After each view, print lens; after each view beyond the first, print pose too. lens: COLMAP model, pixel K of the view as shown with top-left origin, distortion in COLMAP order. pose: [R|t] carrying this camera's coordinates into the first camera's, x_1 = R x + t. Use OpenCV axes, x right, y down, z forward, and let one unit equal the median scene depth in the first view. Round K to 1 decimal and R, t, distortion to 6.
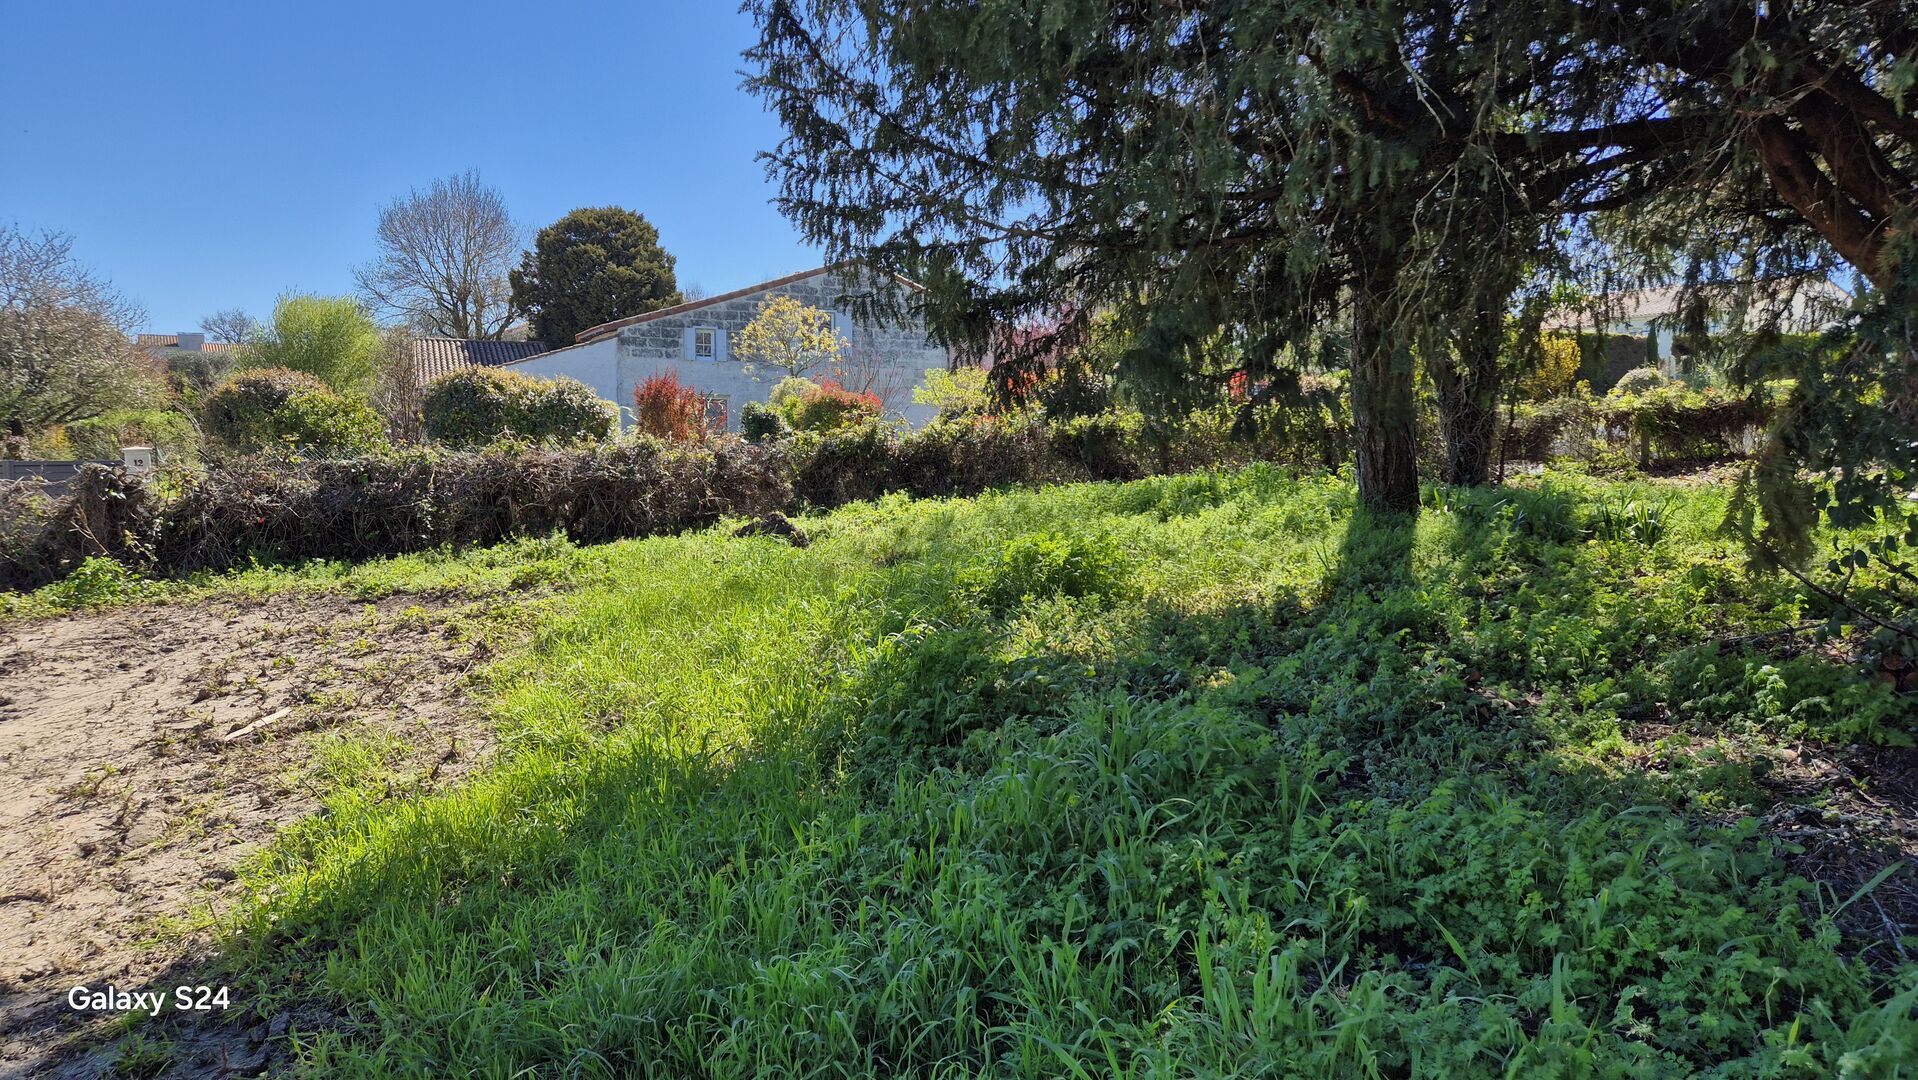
lens RADIAL K [[1194.1, 0, 962.6], [0, 1194.1, 548.0], [0, 0, 1]] dist [0.085279, -0.074169]
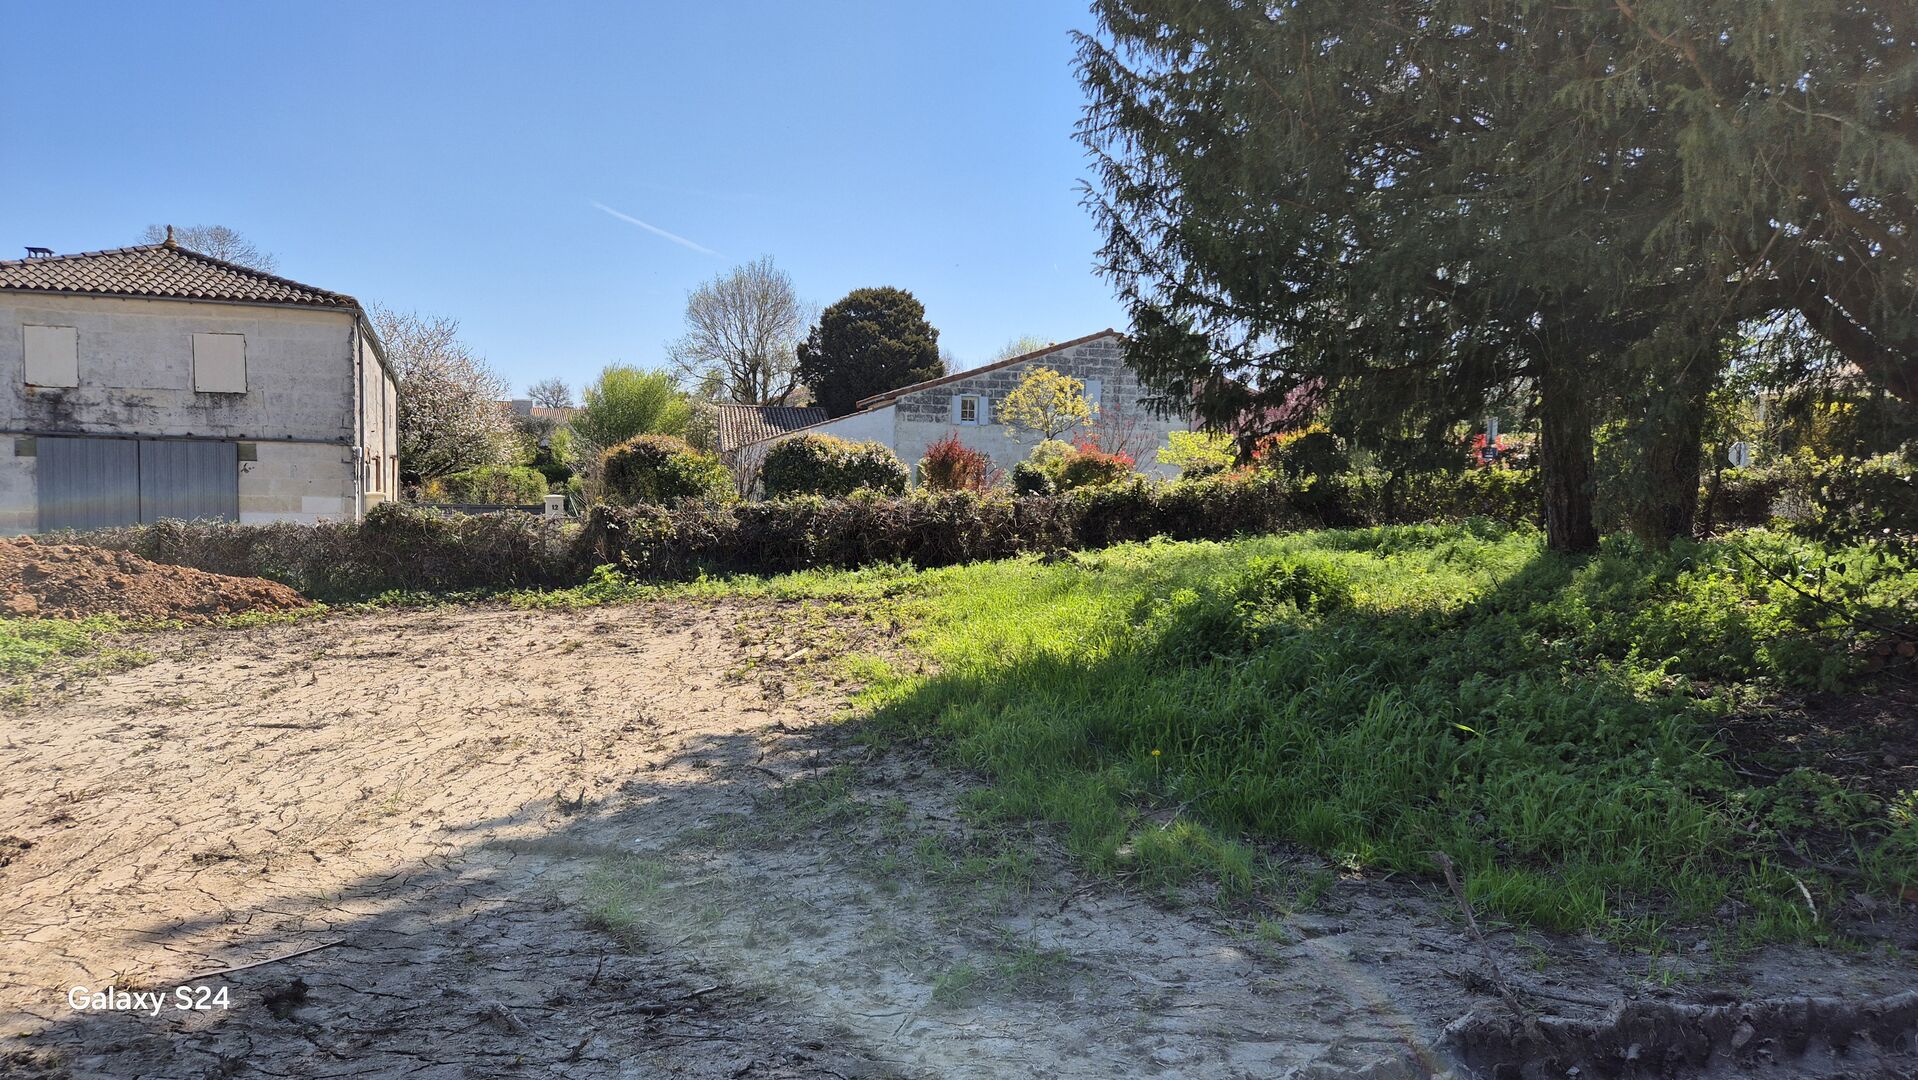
lens RADIAL K [[1194.1, 0, 962.6], [0, 1194.1, 548.0], [0, 0, 1]] dist [0.085279, -0.074169]
pose [[0.981355, 0.020951, -0.191059, -0.008592], [-0.030182, 0.998507, -0.045533, 0.015291], [0.189819, 0.050451, 0.980522, -0.134805]]
